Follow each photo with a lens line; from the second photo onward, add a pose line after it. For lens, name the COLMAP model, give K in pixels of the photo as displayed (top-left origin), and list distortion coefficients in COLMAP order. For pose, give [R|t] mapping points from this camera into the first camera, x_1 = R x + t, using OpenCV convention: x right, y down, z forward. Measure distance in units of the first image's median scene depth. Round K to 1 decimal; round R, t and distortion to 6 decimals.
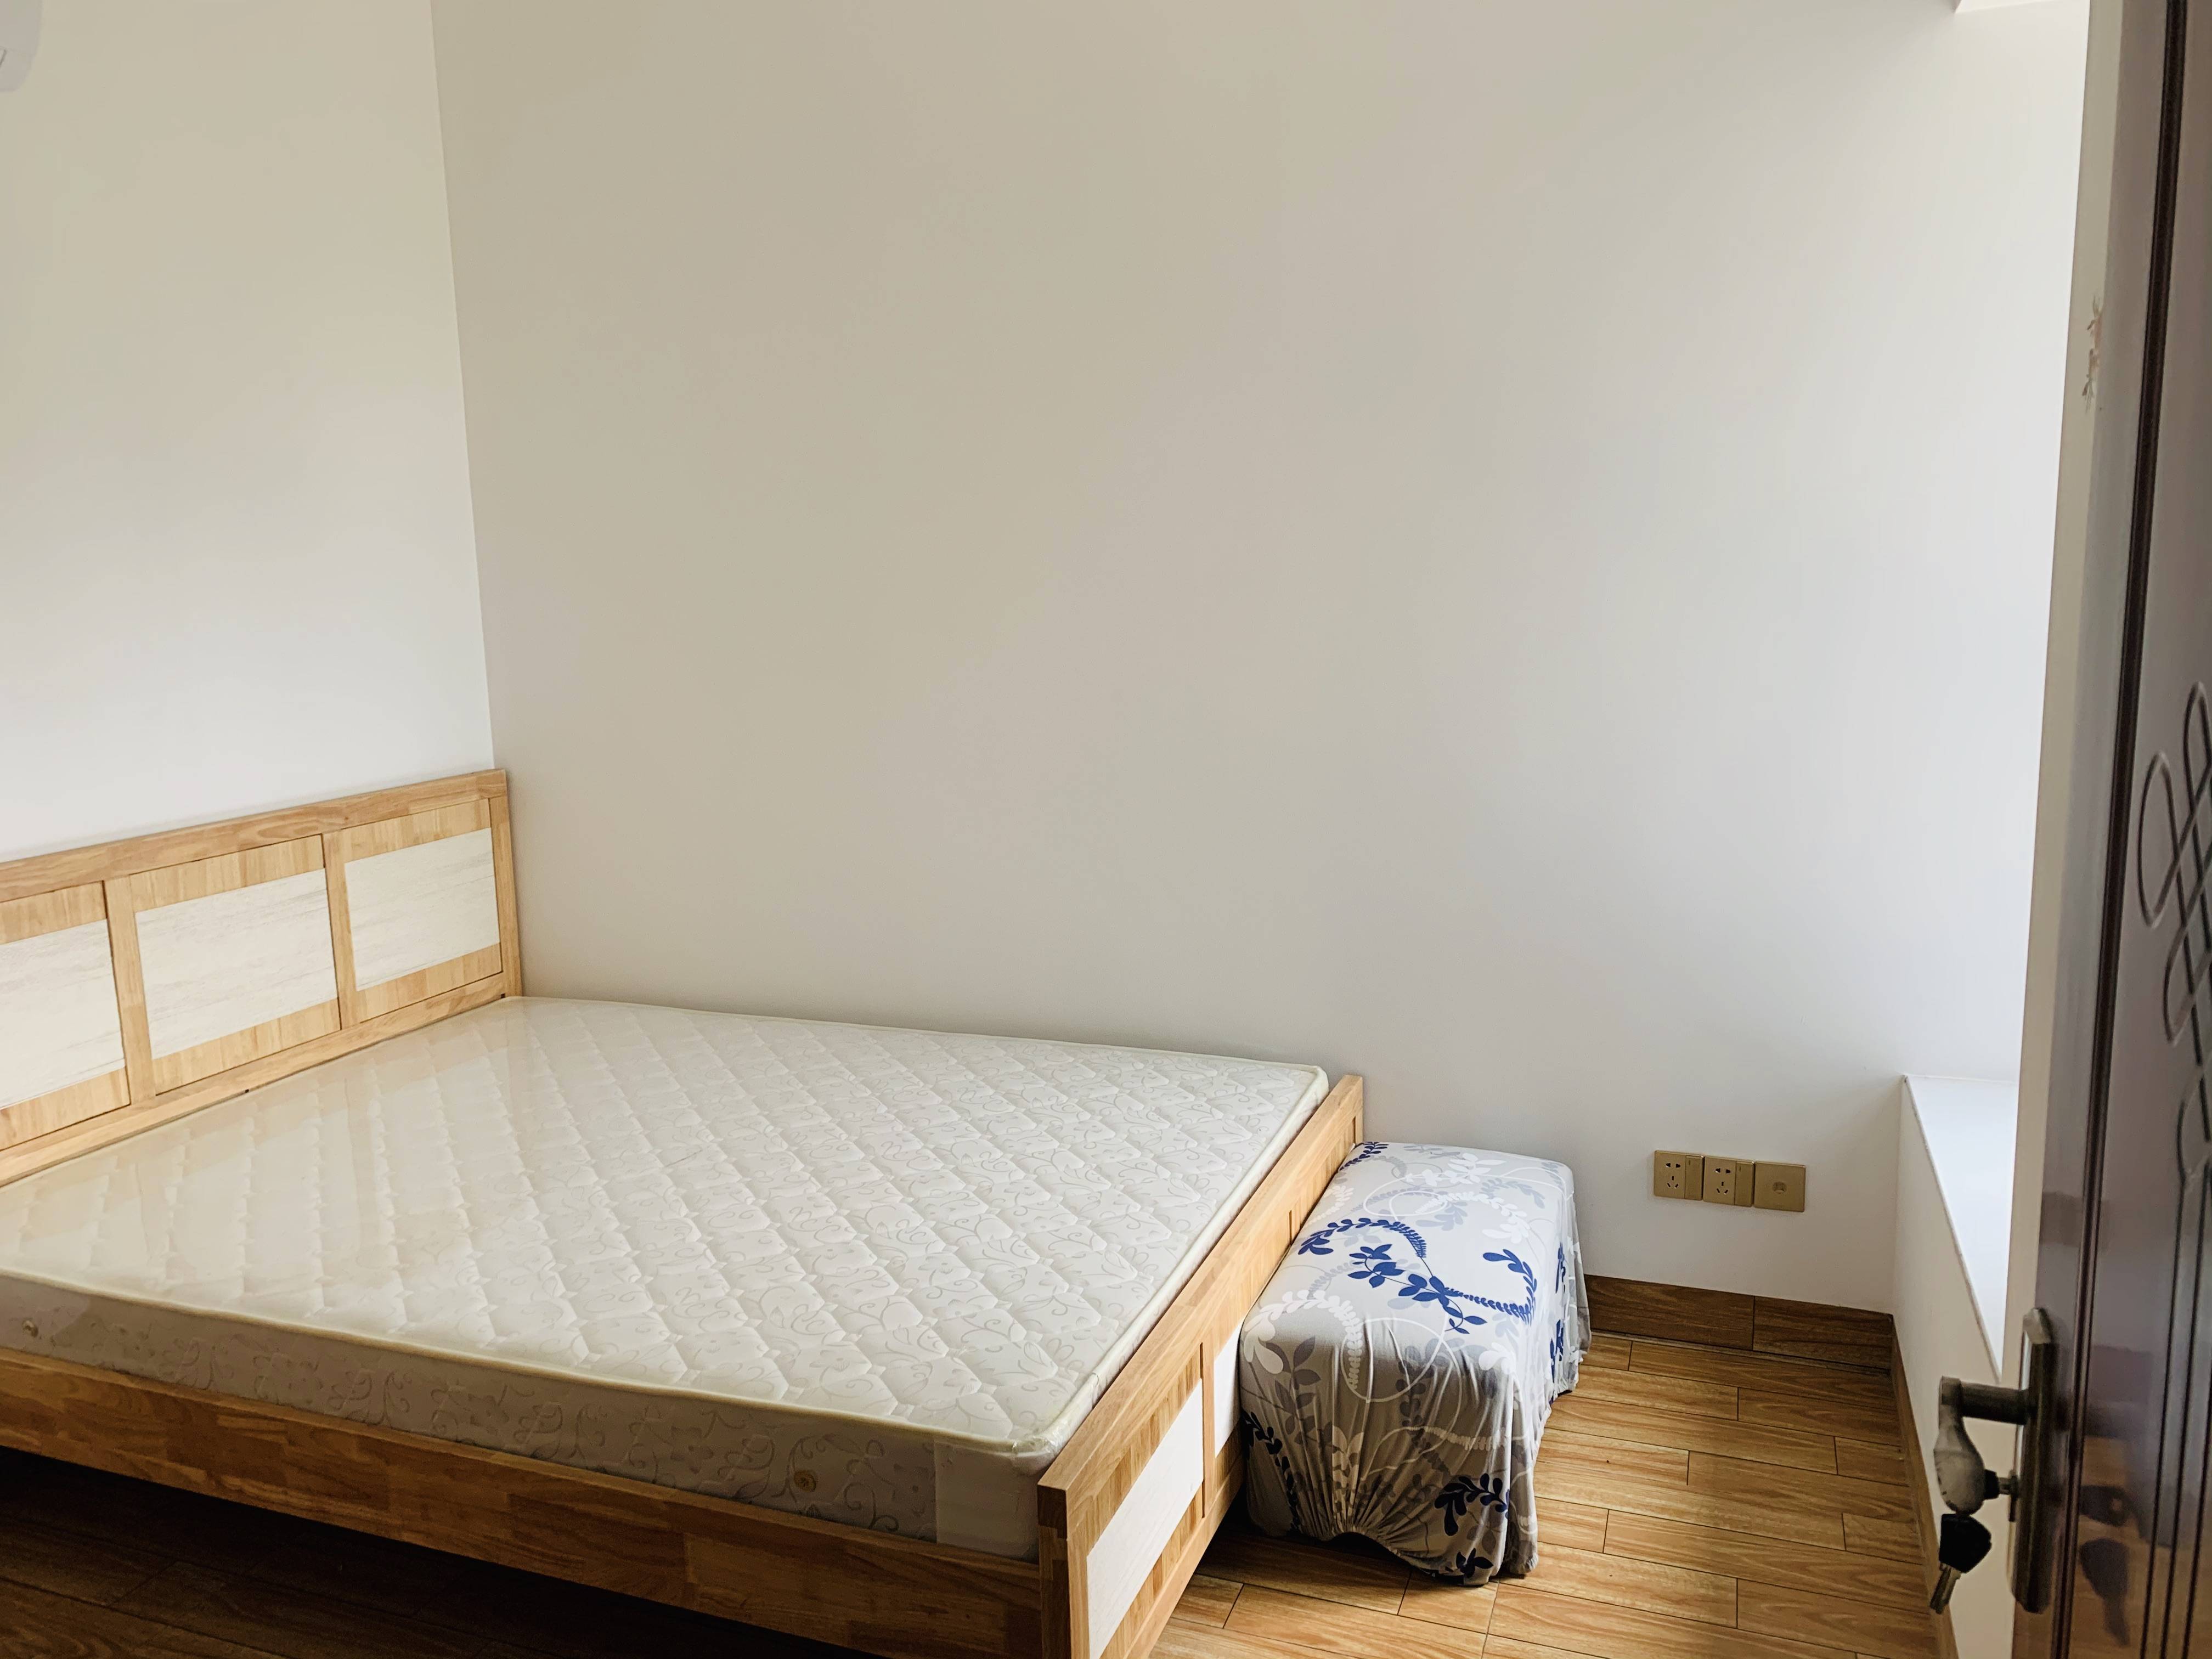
lens RADIAL K [[1687.7, 0, 1106.0], [0, 1687.7, 829.5], [0, 0, 1]] dist [0.050665, -0.007307]
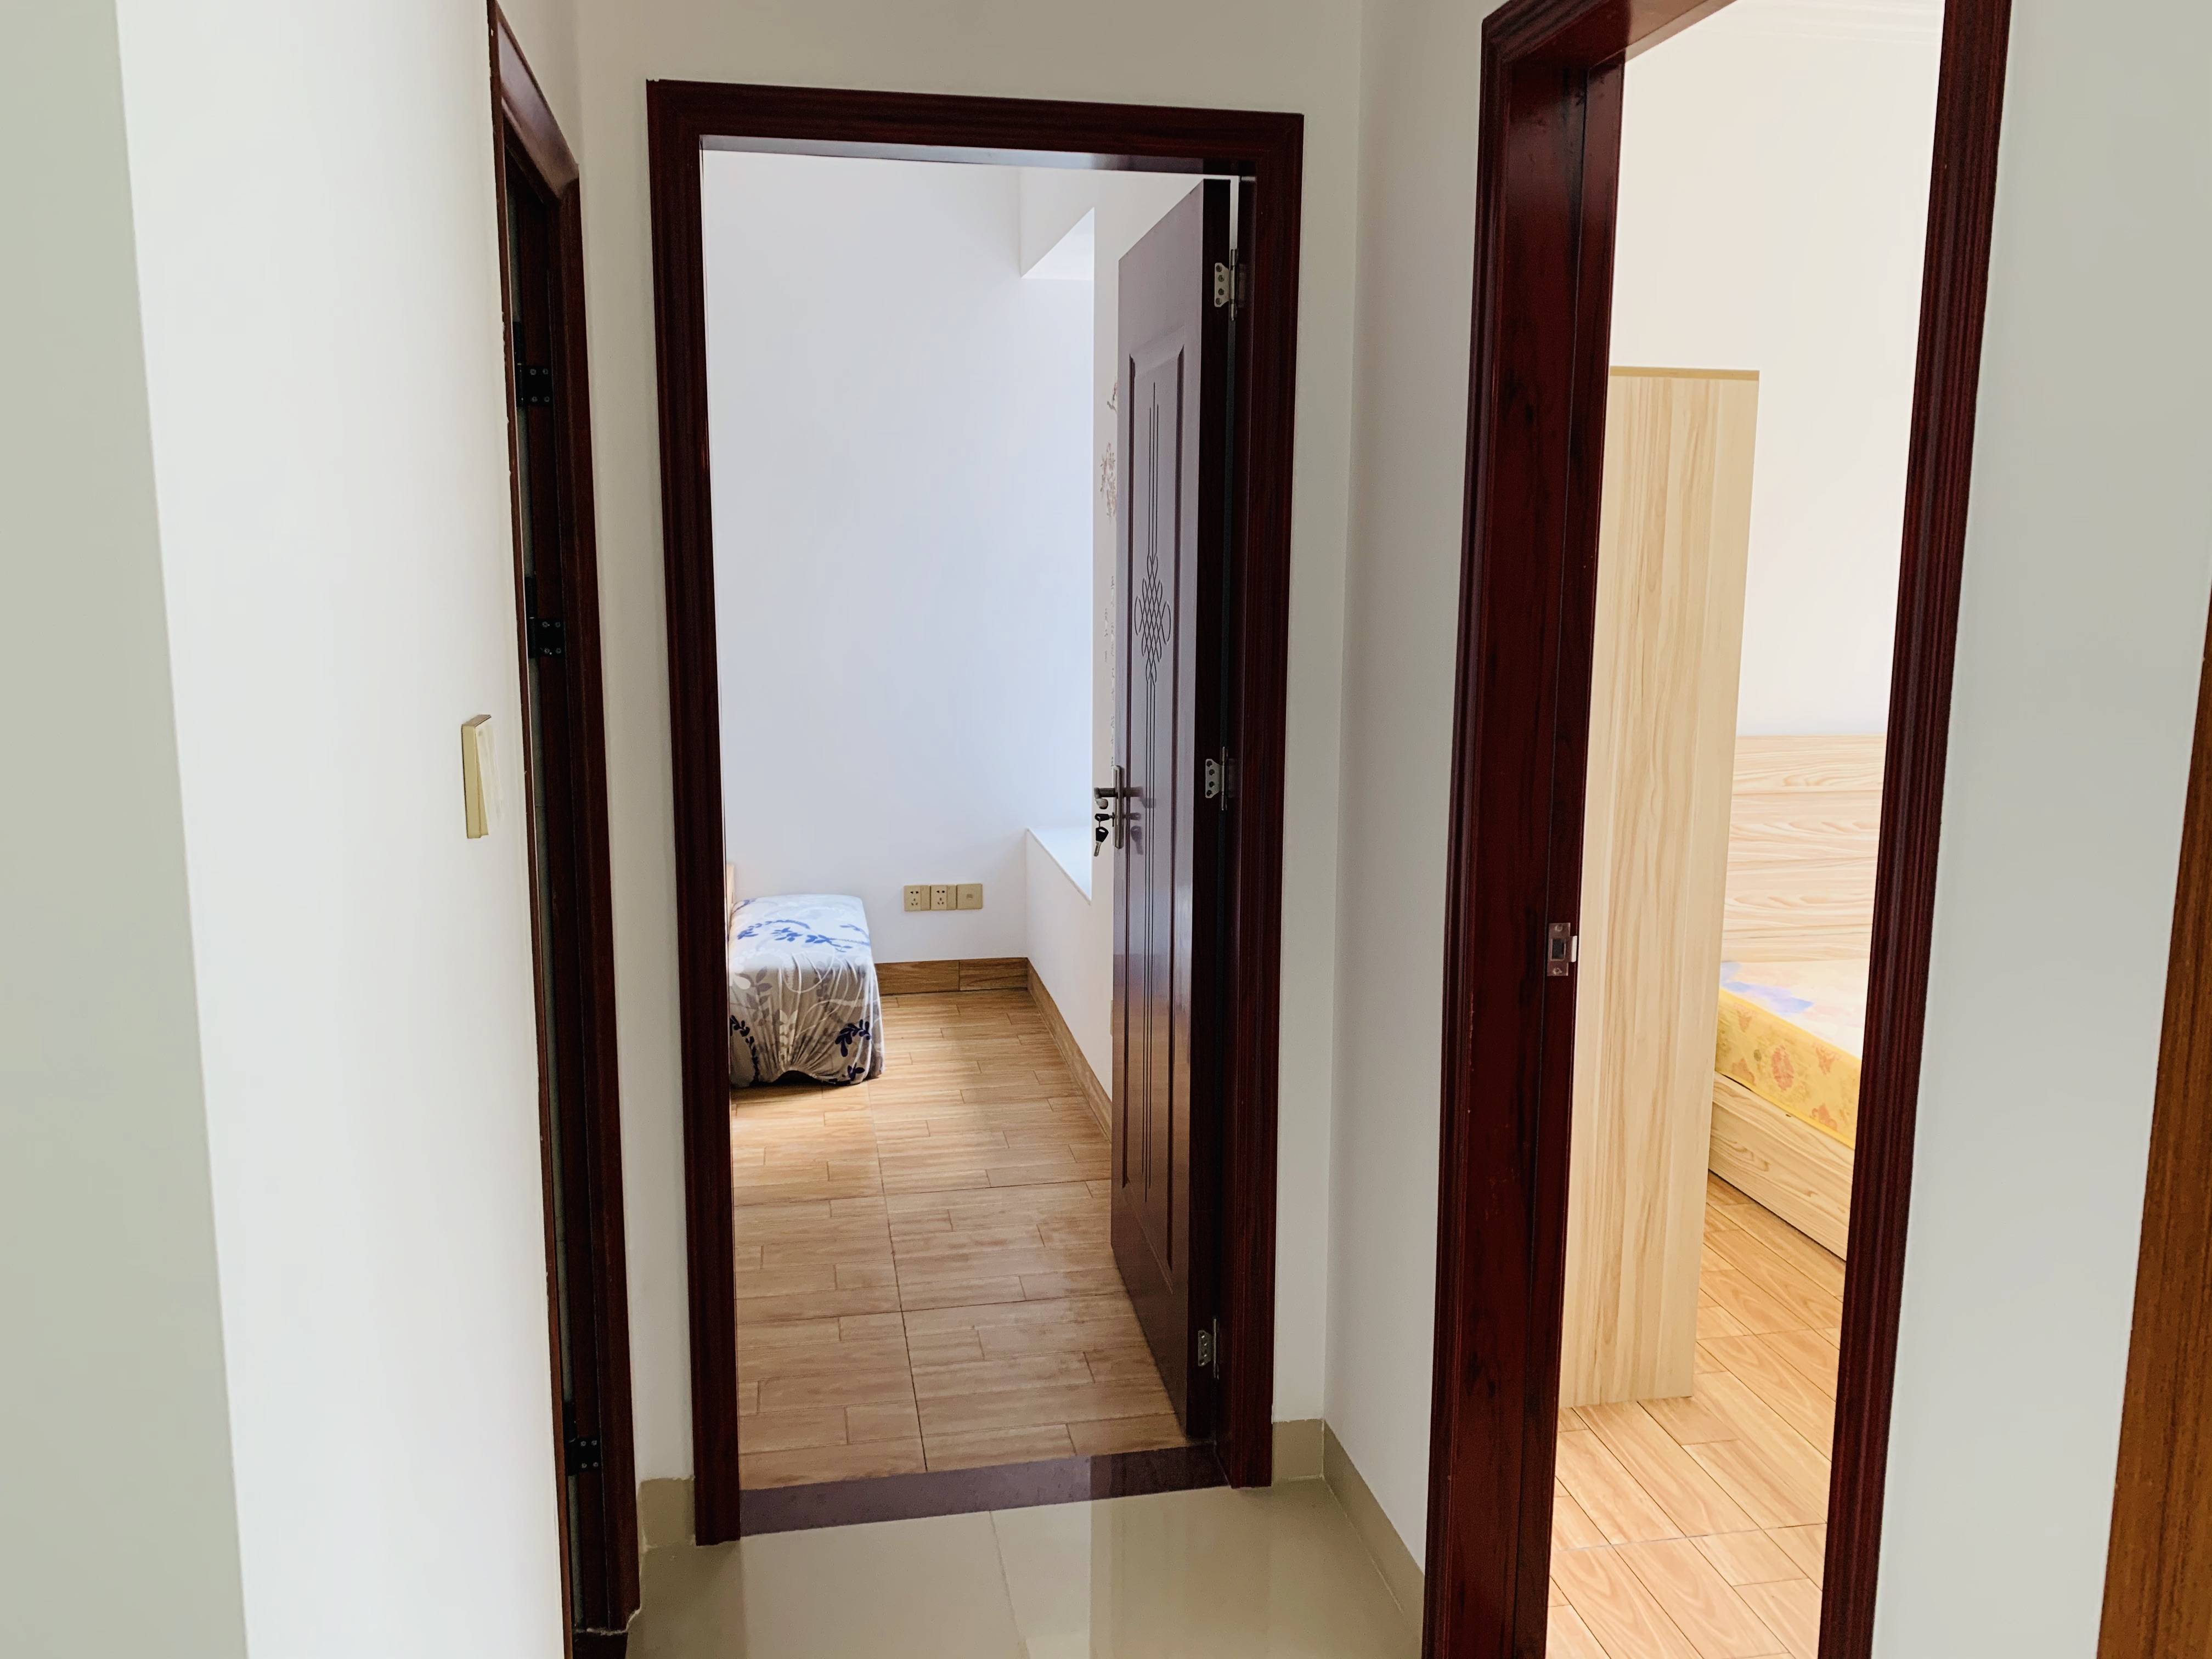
lens RADIAL K [[1687.7, 0, 1106.0], [0, 1687.7, 829.5], [0, 0, 1]] dist [0.050665, -0.007307]
pose [[0.855433, -0.061576, 0.514240, -0.499889], [0.059960, 0.998005, 0.019759, 0.137286], [-0.514431, 0.013932, 0.857418, -0.771327]]
